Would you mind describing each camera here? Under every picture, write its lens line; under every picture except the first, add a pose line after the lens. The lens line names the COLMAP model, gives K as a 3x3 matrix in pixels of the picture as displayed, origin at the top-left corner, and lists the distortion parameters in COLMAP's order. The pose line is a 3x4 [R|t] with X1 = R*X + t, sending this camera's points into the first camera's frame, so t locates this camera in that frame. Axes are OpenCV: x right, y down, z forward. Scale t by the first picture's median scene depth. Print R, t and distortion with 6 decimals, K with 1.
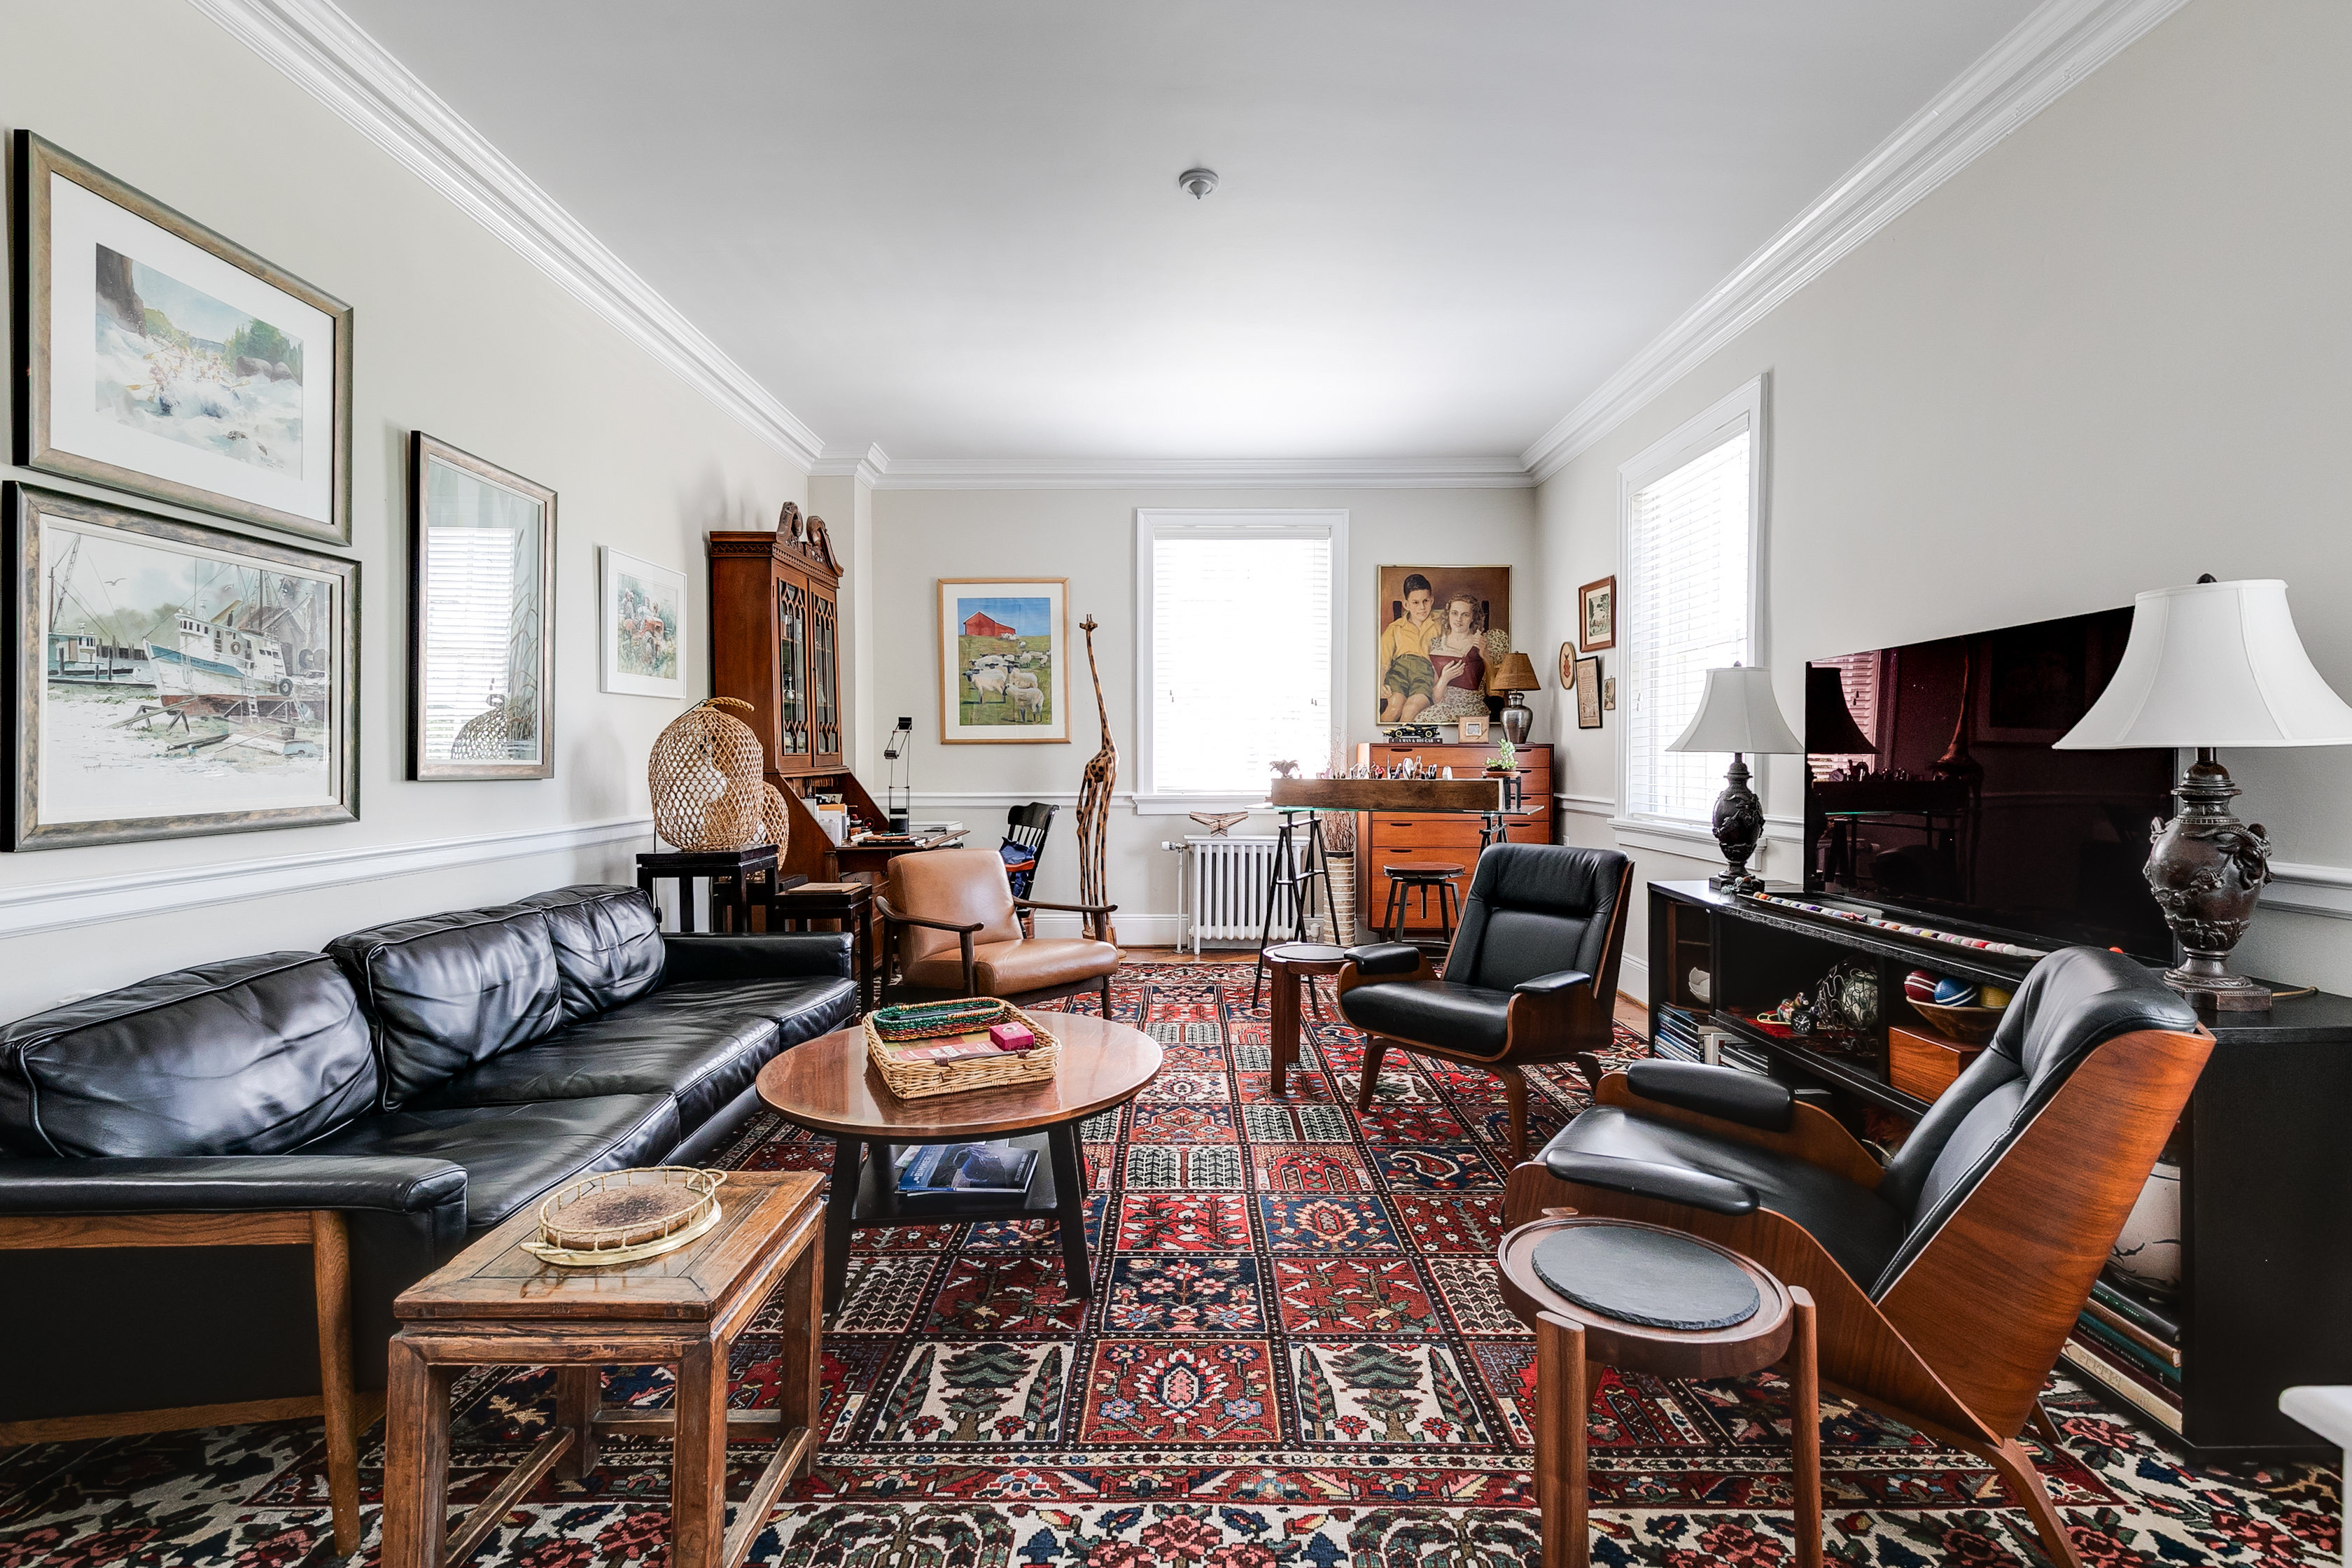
lens RADIAL K [[1080.9, 0, 1187.5], [0, 1080.9, 758.5], [0, 0, 1]] dist [-0.002605, -0.000375]
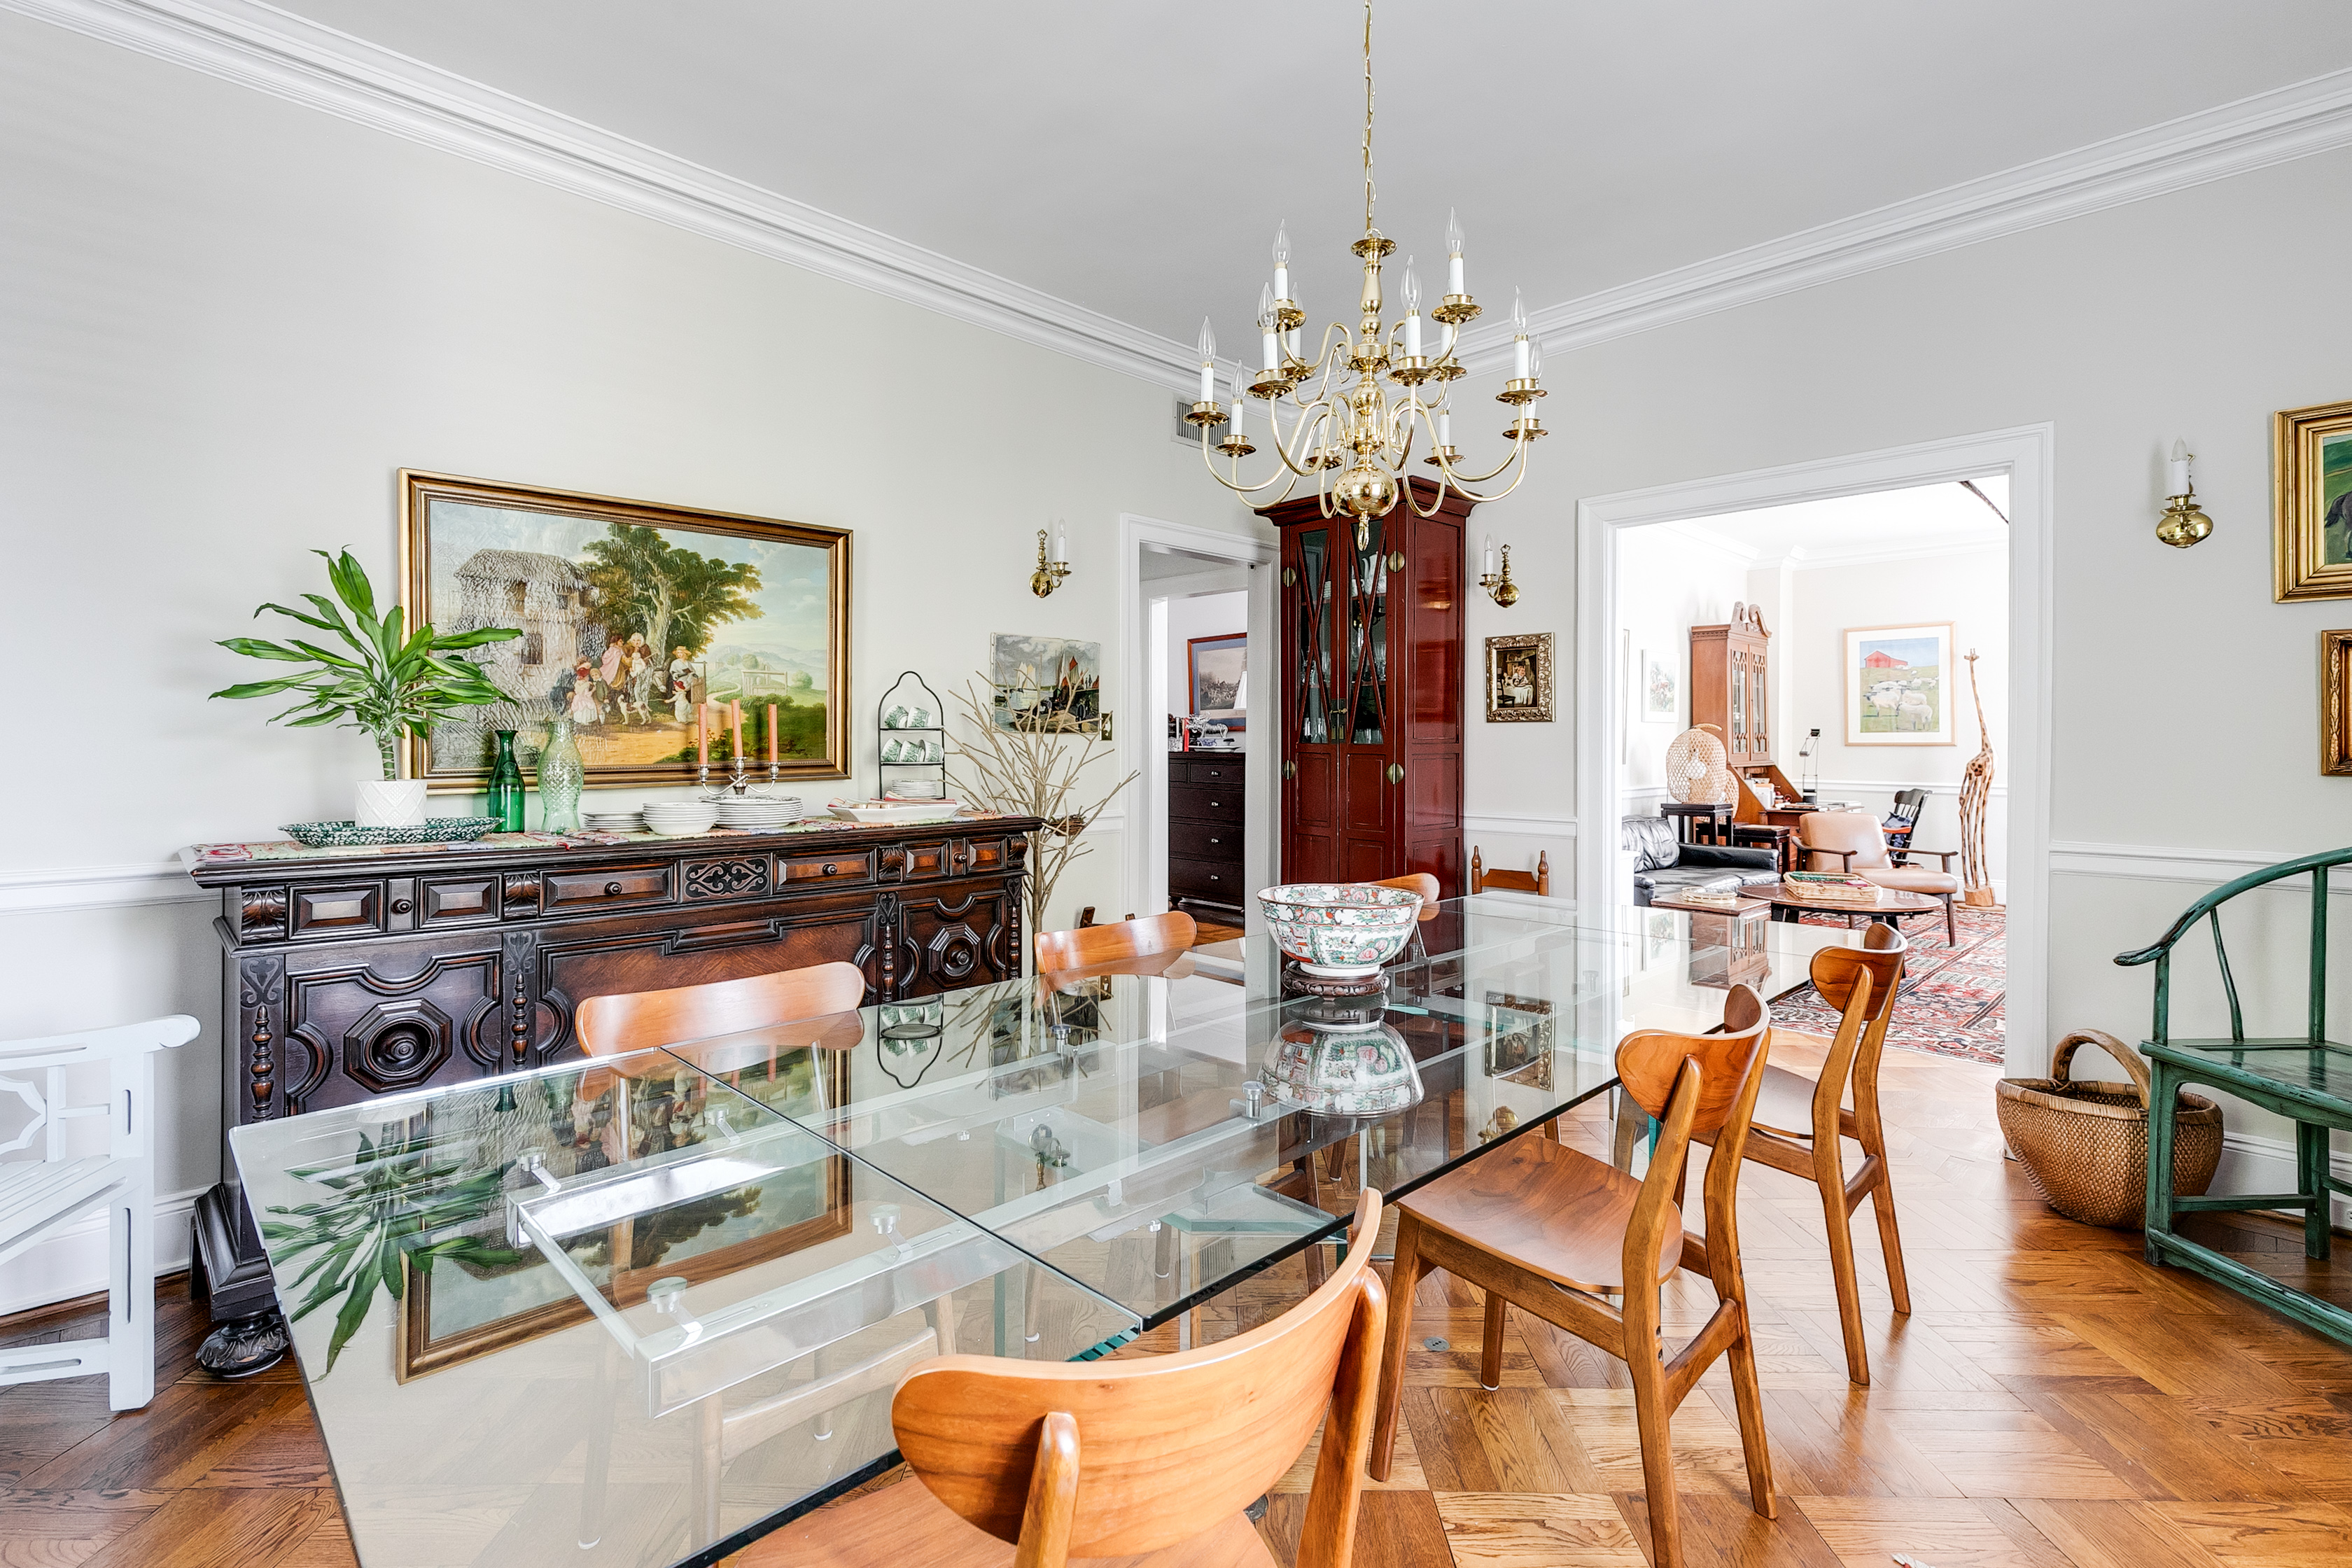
lens RADIAL K [[1080.9, 0, 1187.5], [0, 1080.9, 758.5], [0, 0, 1]] dist [-0.002605, -0.000375]
pose [[0.701868, 0.014836, -0.712153, 0.213815], [-0.009713, 0.999889, 0.011258, -0.005903], [0.712241, -0.000984, 0.701934, -0.736453]]
